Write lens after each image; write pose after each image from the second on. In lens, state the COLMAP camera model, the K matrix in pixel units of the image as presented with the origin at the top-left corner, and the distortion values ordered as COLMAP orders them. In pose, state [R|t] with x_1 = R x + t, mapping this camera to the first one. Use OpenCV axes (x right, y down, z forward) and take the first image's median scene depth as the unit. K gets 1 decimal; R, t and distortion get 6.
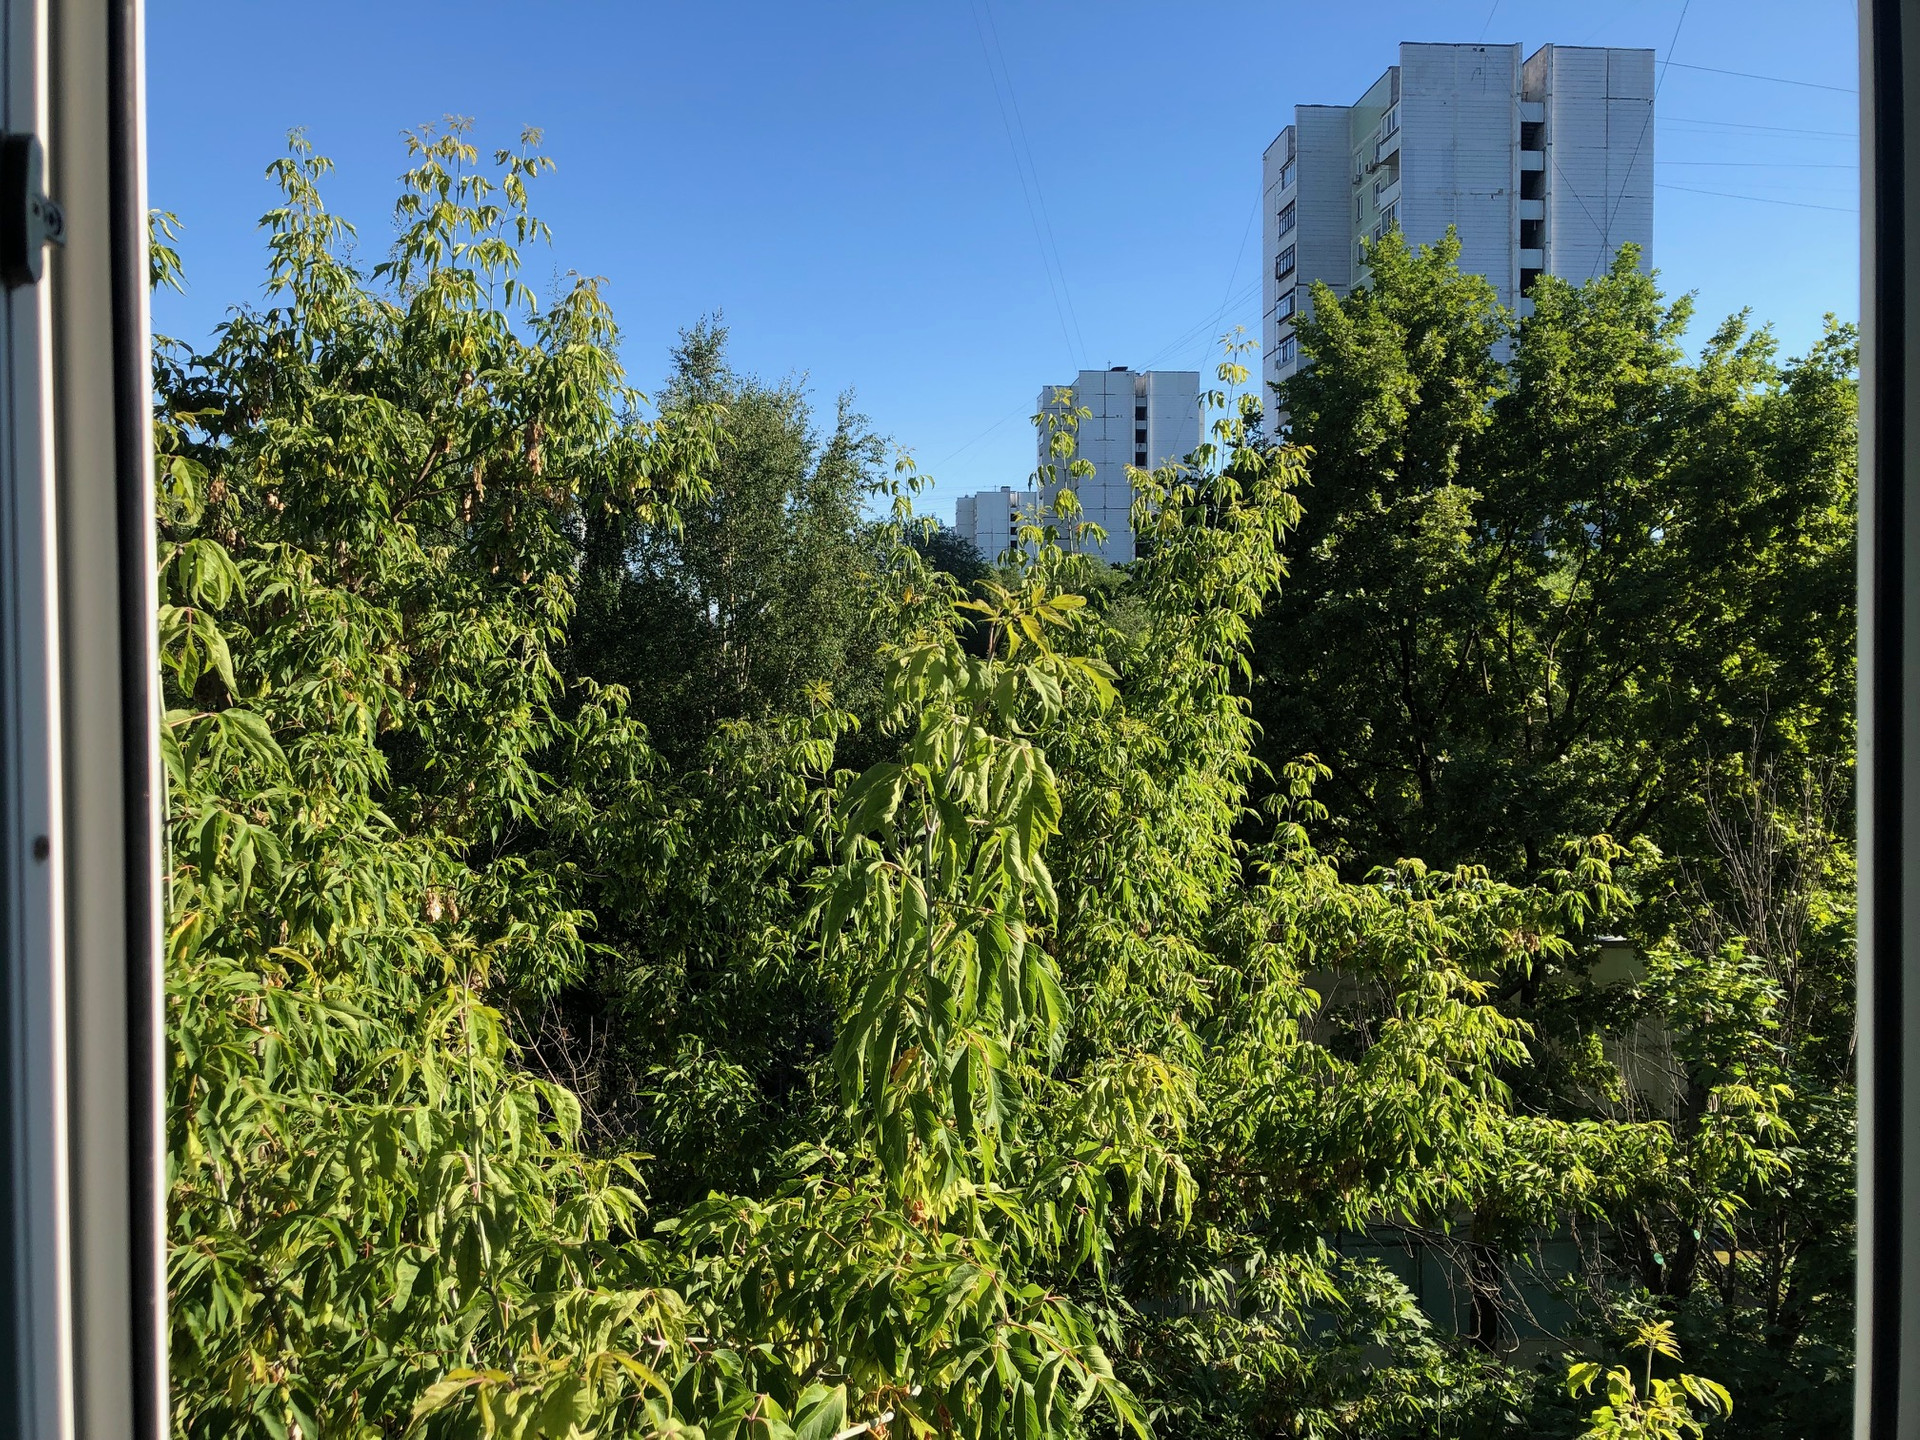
lens RADIAL K [[1540.5, 0, 944.8], [0, 1540.5, 709.5], [0, 0, 1]] dist [0.022326, -0.018545]
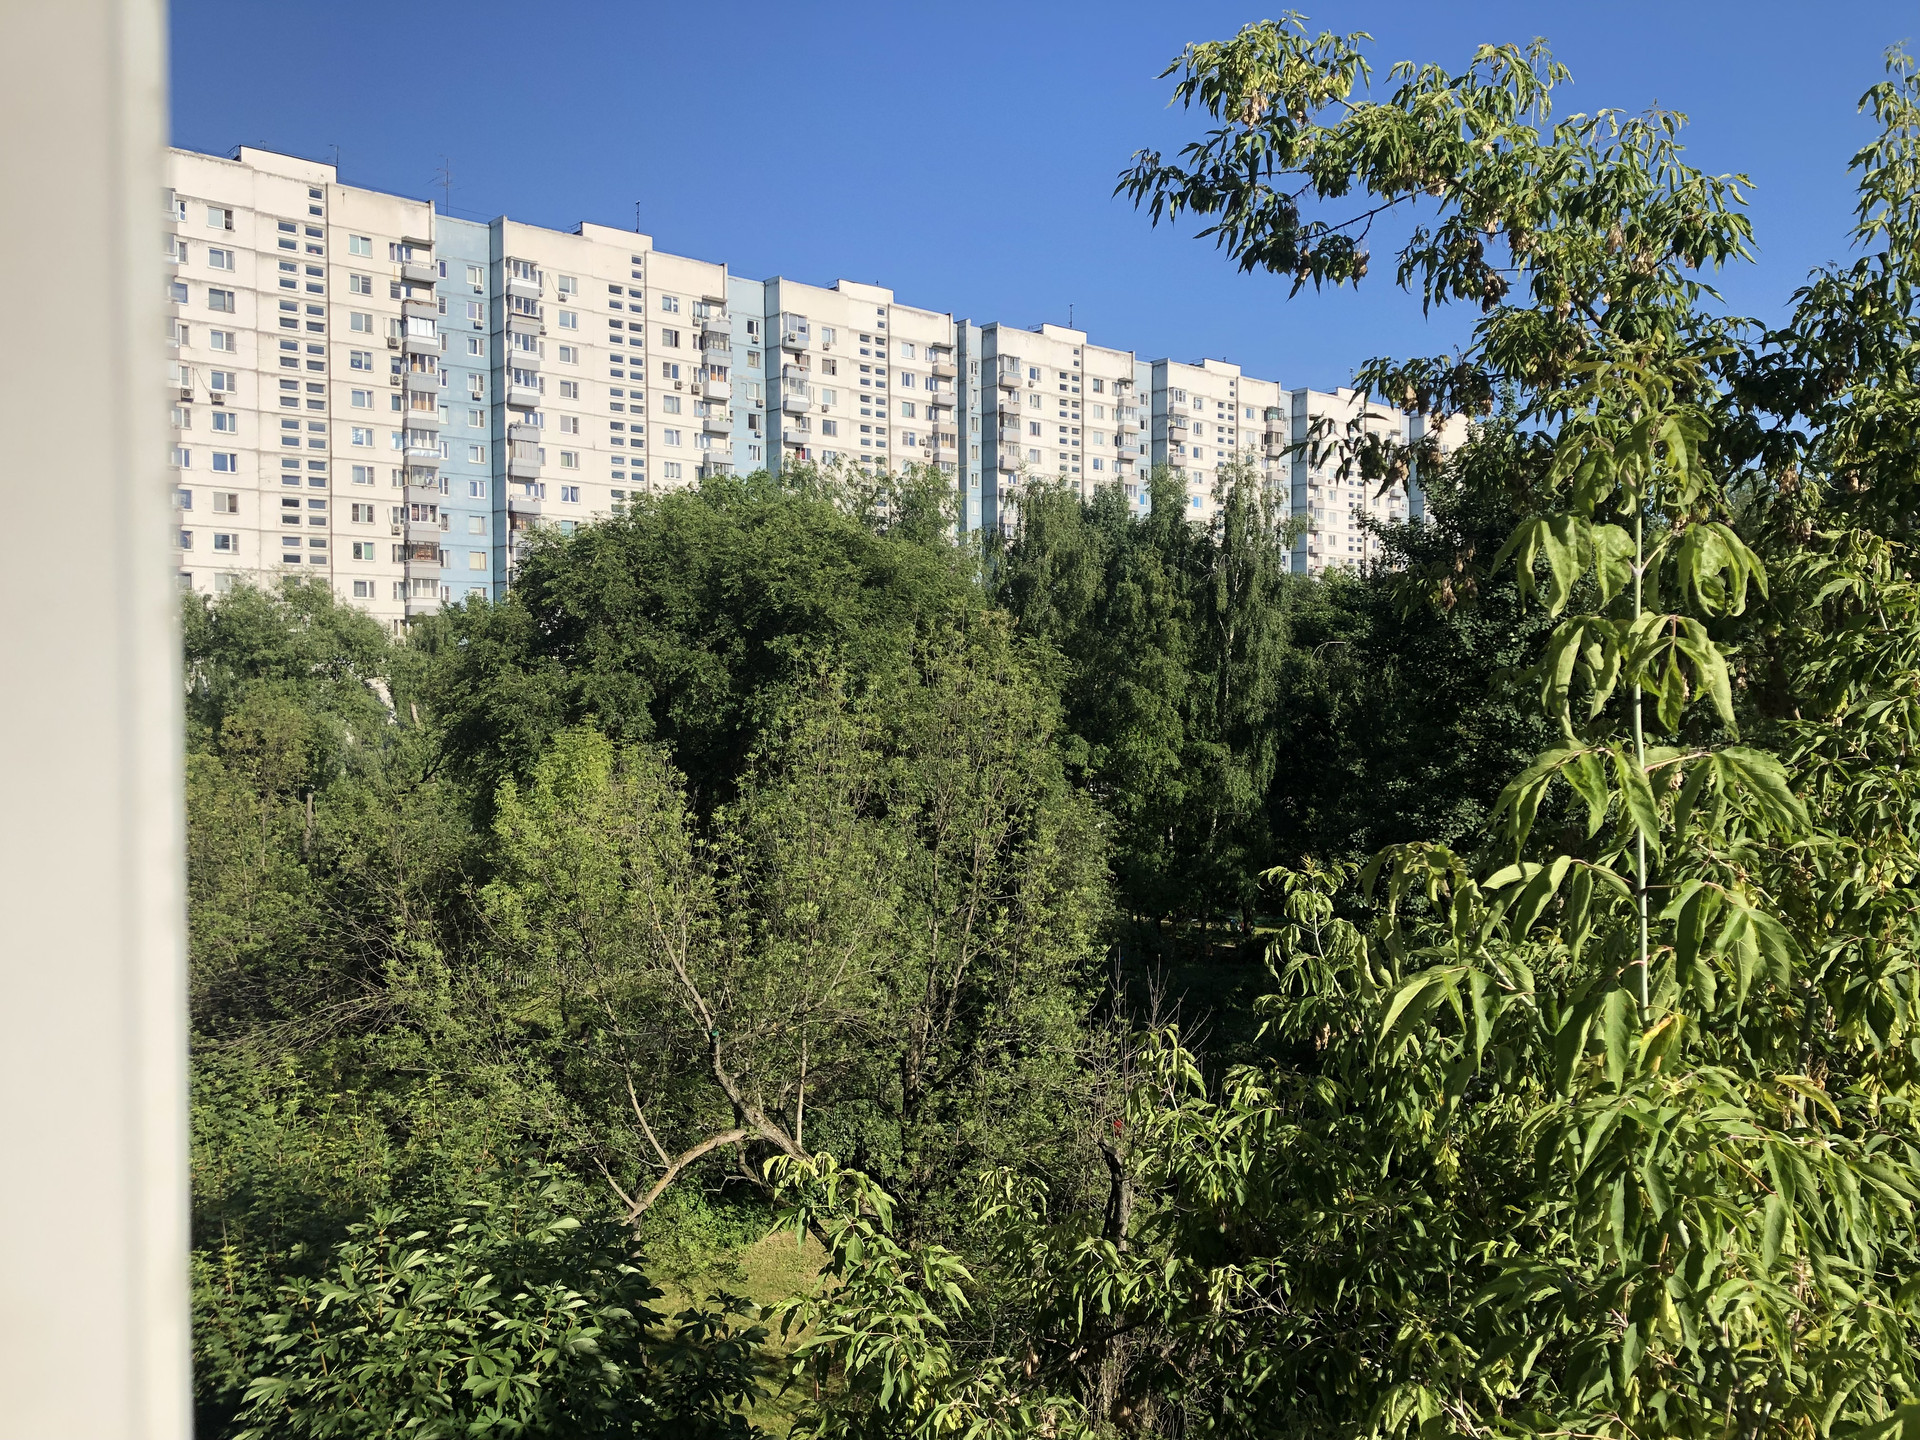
lens RADIAL K [[1540.5, 0, 946.8], [0, 1540.5, 717.6], [0, 0, 1]] dist [0.022326, -0.018545]
pose [[0.581455, 0.018620, -0.813365, -0.028100], [-0.016627, 0.999801, 0.011002, -0.006871], [0.813409, 0.007126, 0.581649, 0.100304]]
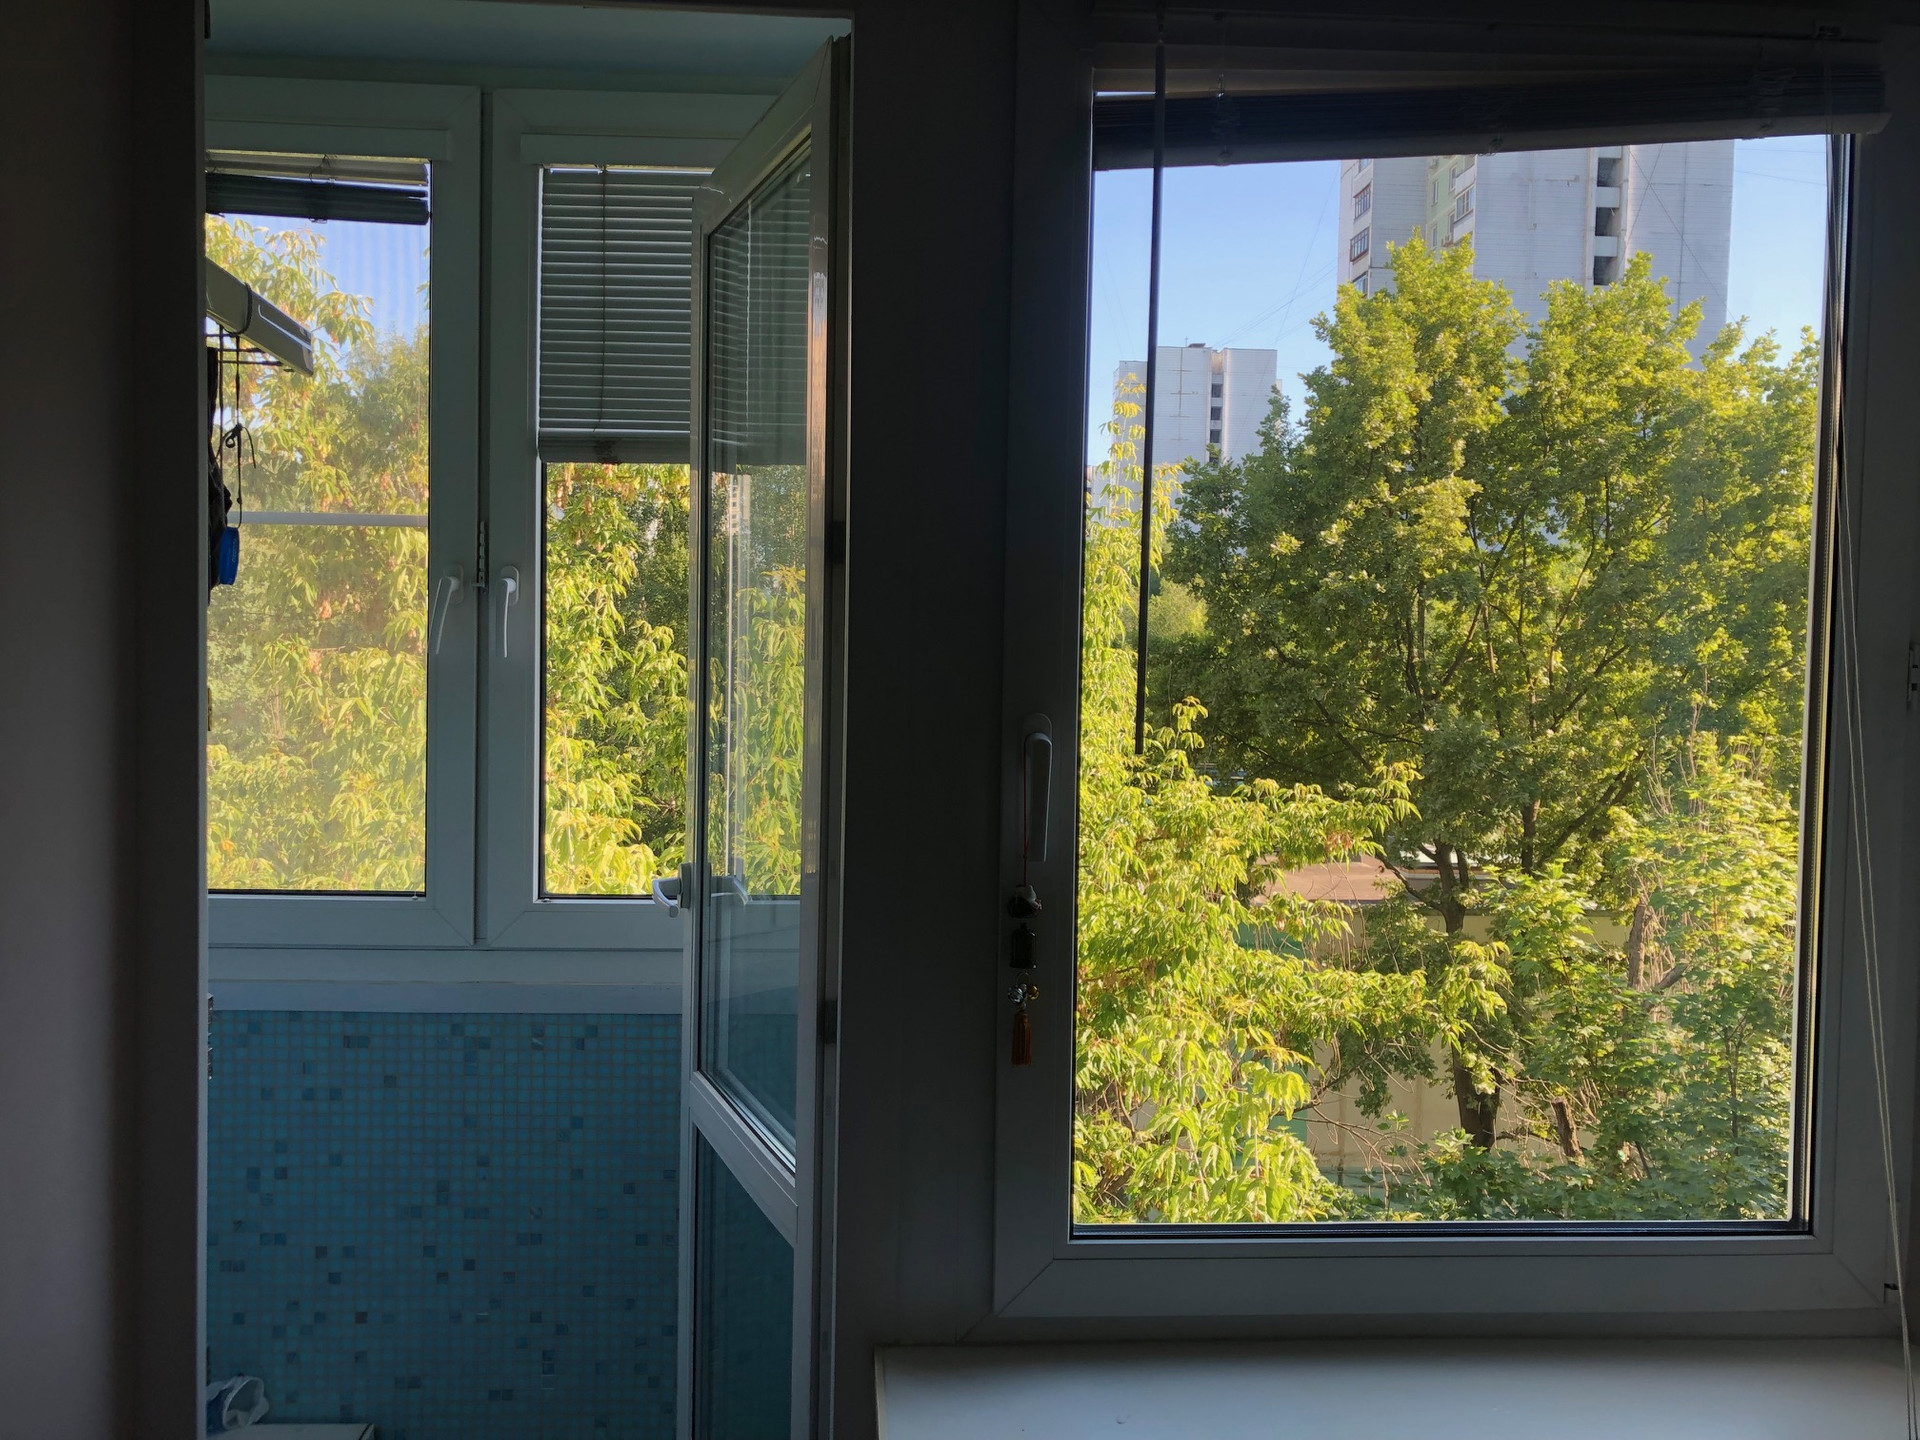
lens RADIAL K [[1540.5, 0, 956.5], [0, 1540.5, 715.7], [0, 0, 1]] dist [0.022326, -0.018545]
pose [[0.998712, 0.030192, -0.040772, 0.084101], [-0.029242, 0.999291, 0.023698, 0.017776], [0.041458, -0.022475, 0.998887, -0.288435]]
